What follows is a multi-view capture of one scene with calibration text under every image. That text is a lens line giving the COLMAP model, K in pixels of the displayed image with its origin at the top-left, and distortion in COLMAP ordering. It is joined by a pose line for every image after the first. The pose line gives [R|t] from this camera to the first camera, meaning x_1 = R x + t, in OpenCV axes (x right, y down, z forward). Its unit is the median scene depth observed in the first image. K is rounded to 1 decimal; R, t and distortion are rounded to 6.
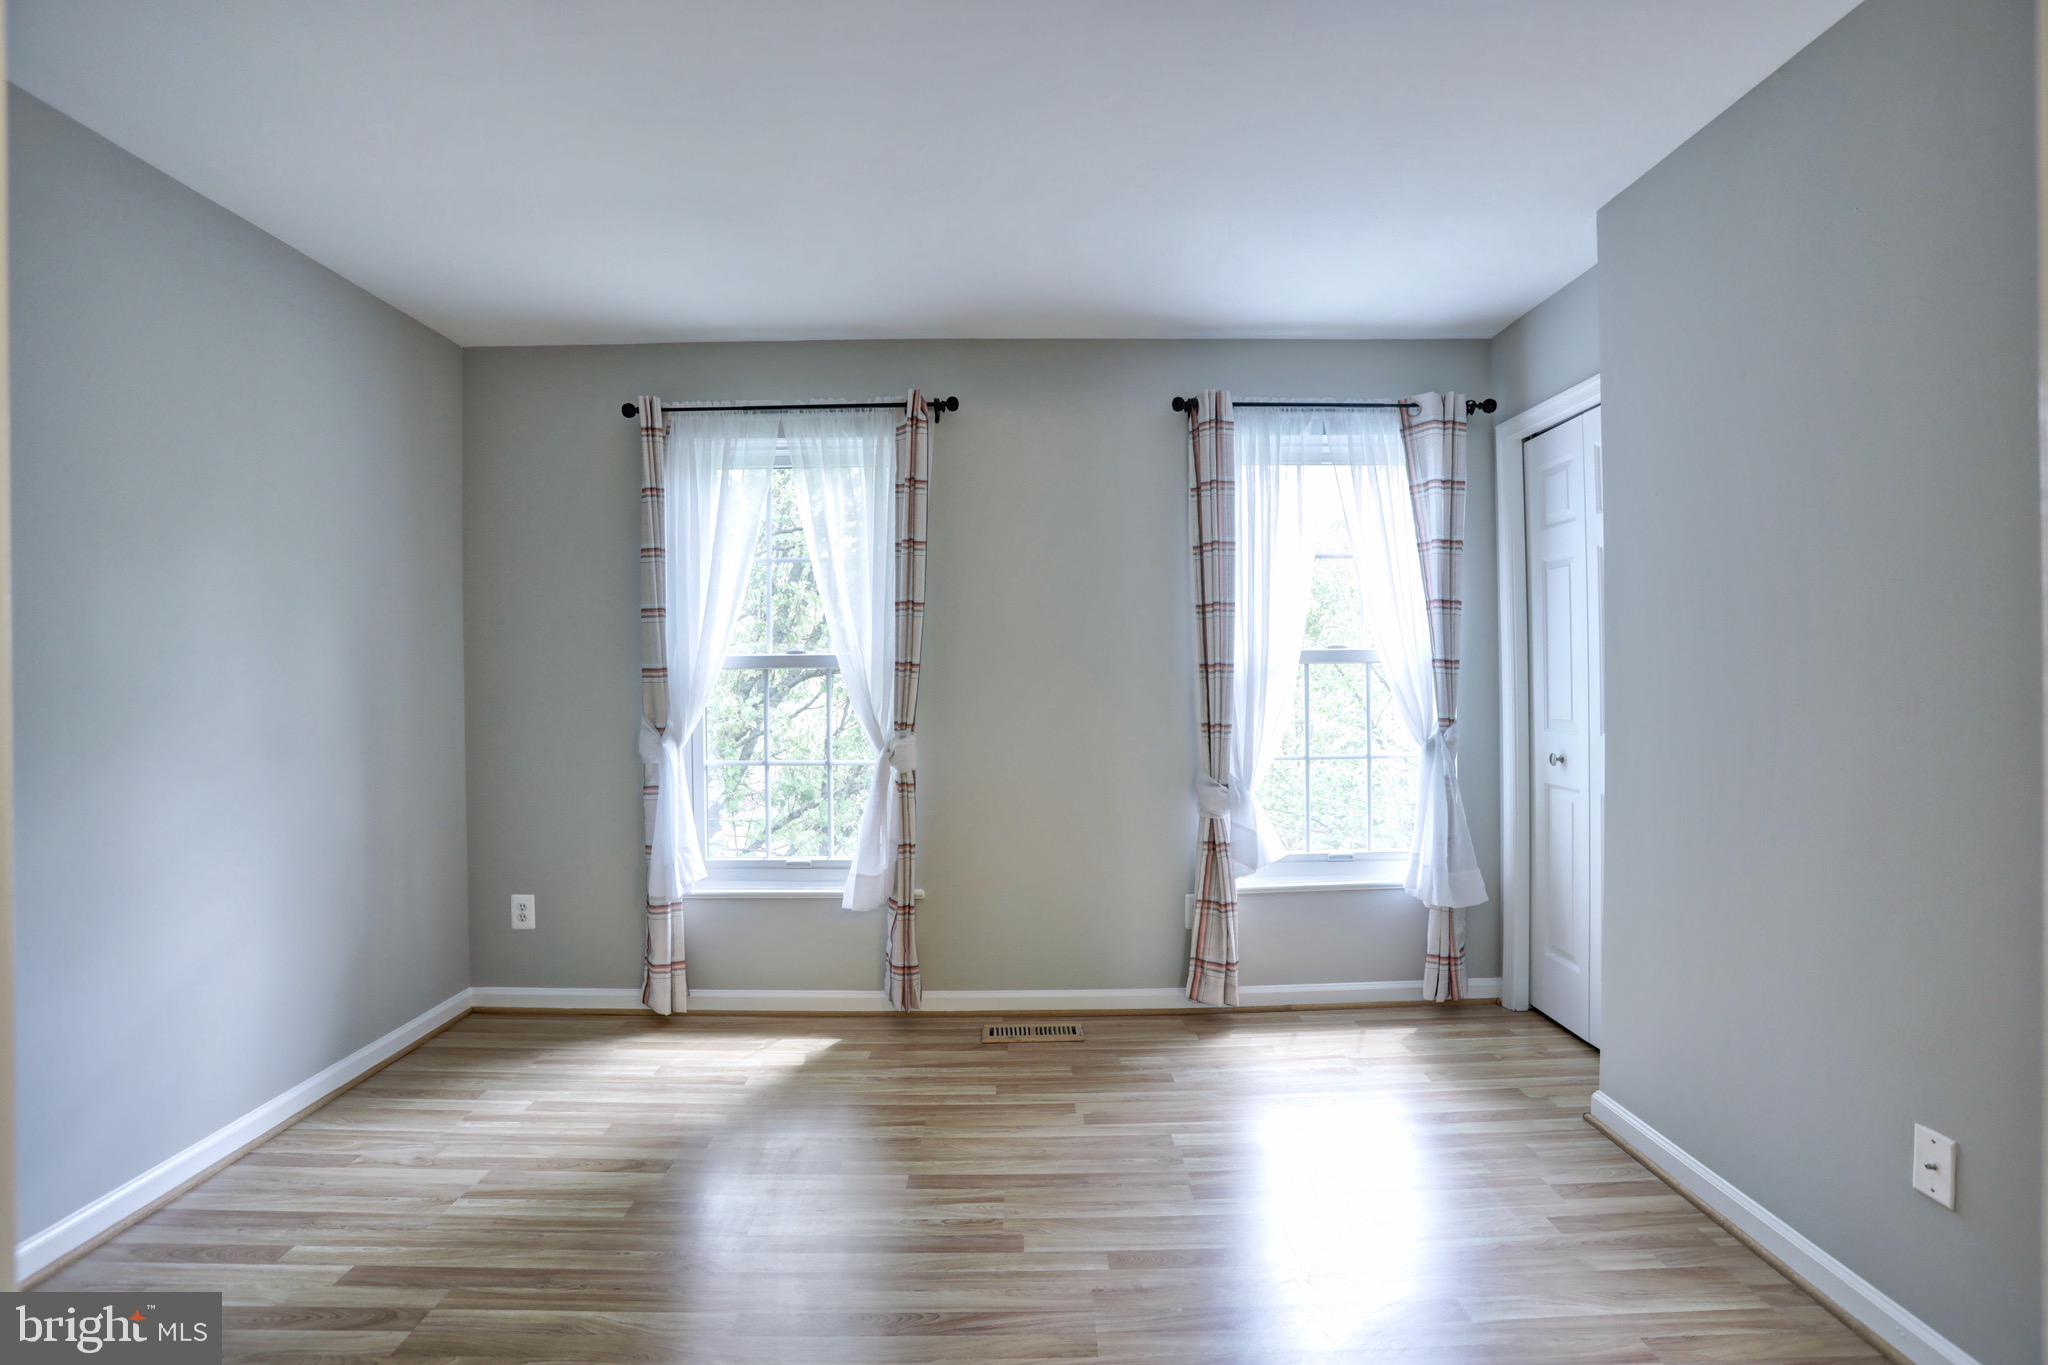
lens RADIAL K [[936.3, 0, 1103.7], [0, 936.3, 661.1], [0, 0, 1]] dist [-0.053050, 0.016796]
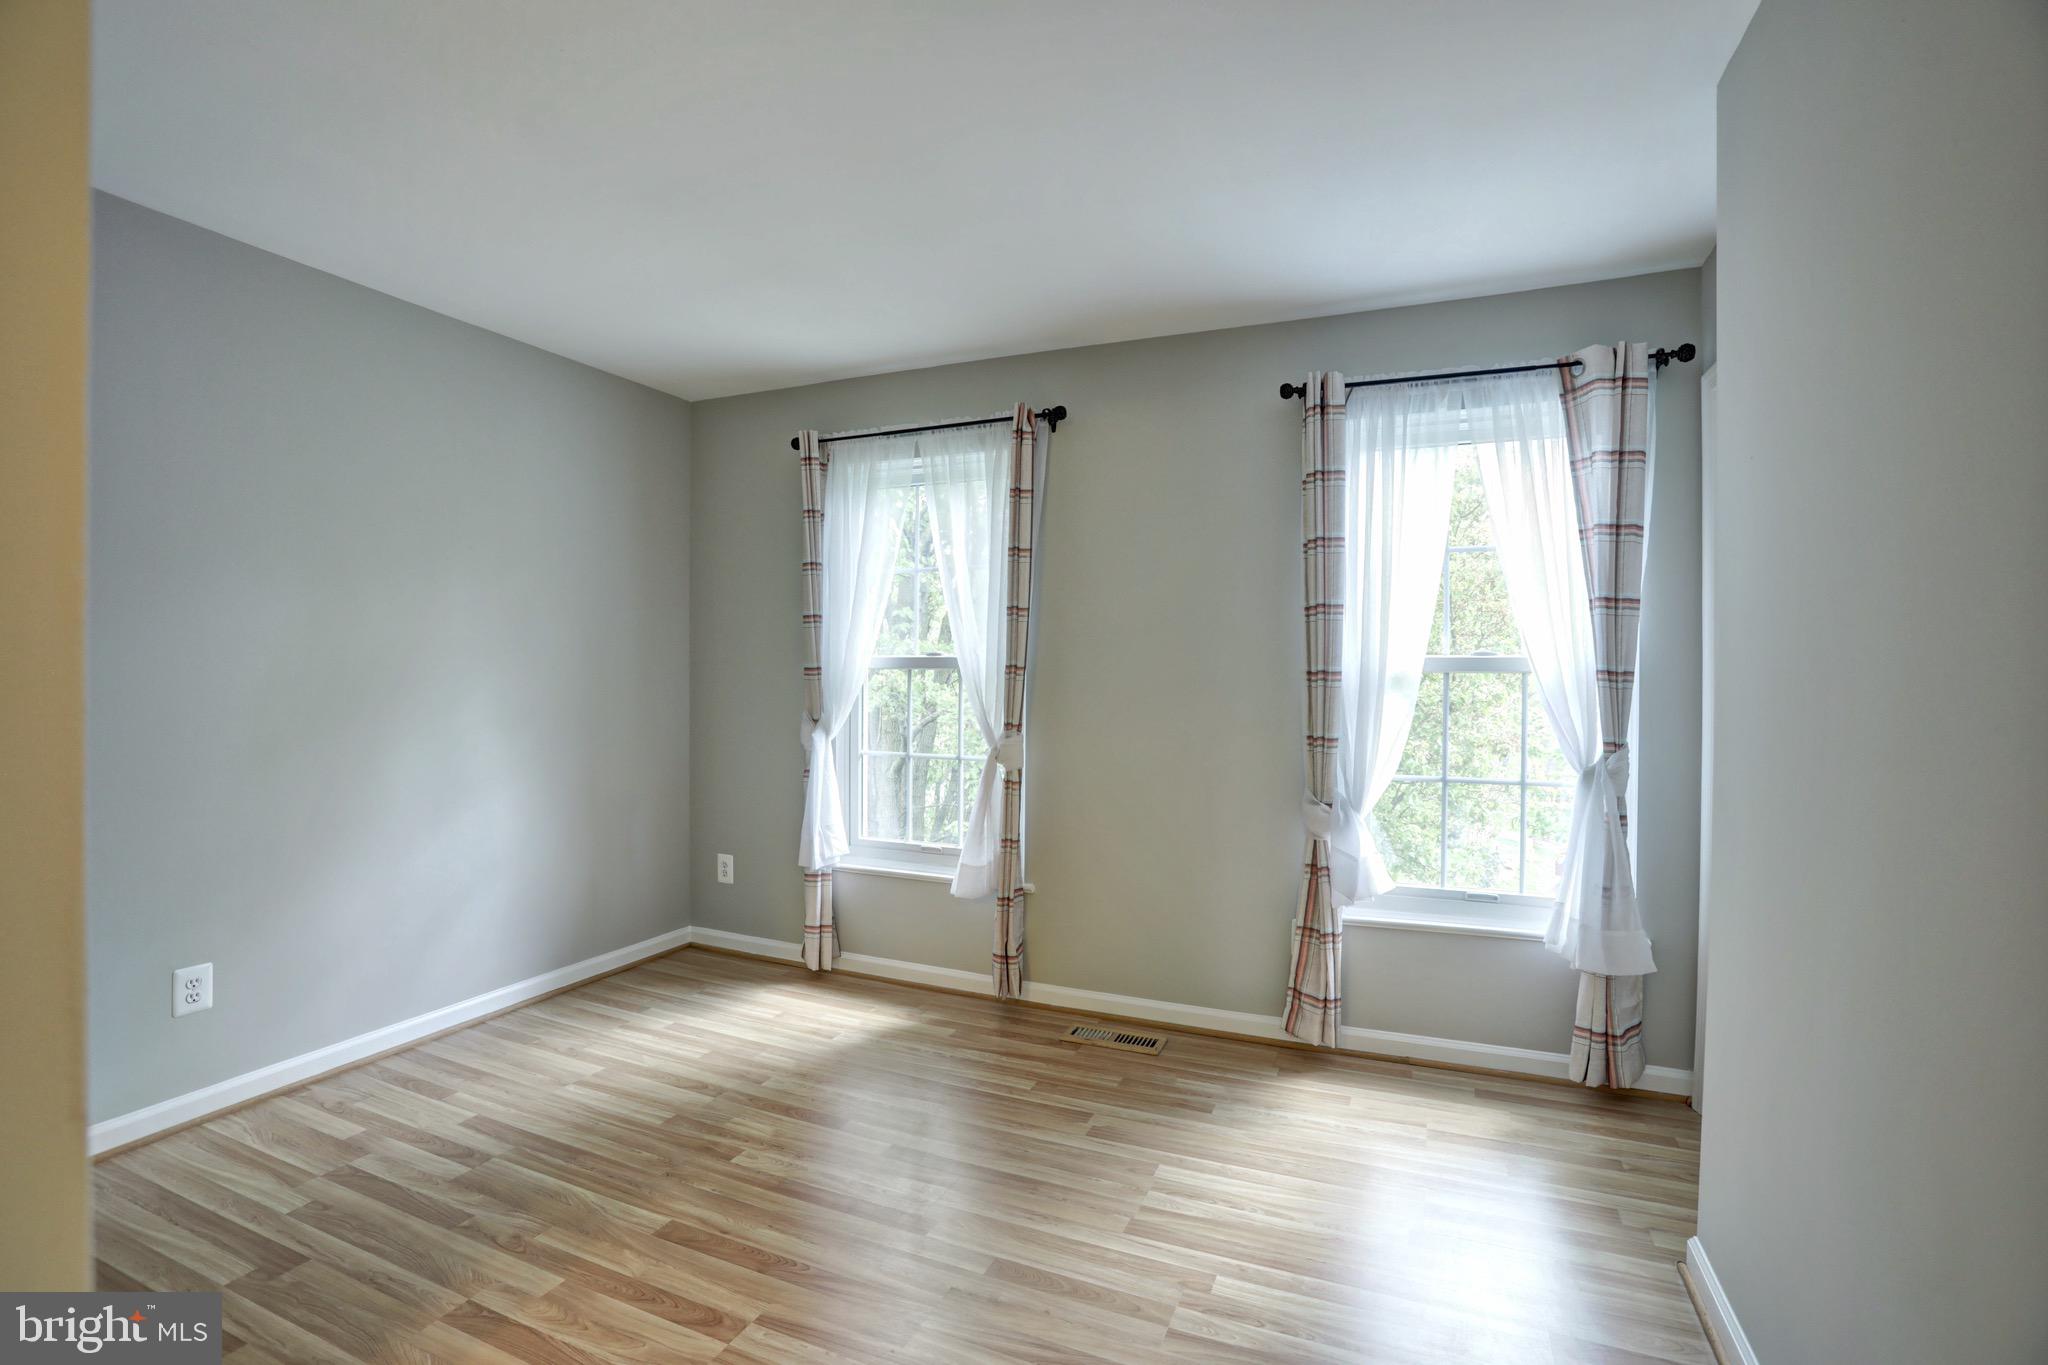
lens RADIAL K [[936.3, 0, 1015.9], [0, 936.3, 664.2], [0, 0, 1]] dist [-0.053050, 0.016796]
pose [[0.911887, 0.012757, -0.410242, 0.221617], [-0.011211, 0.999918, 0.006174, -0.006297], [0.410287, -0.001031, 0.911956, 0.048071]]
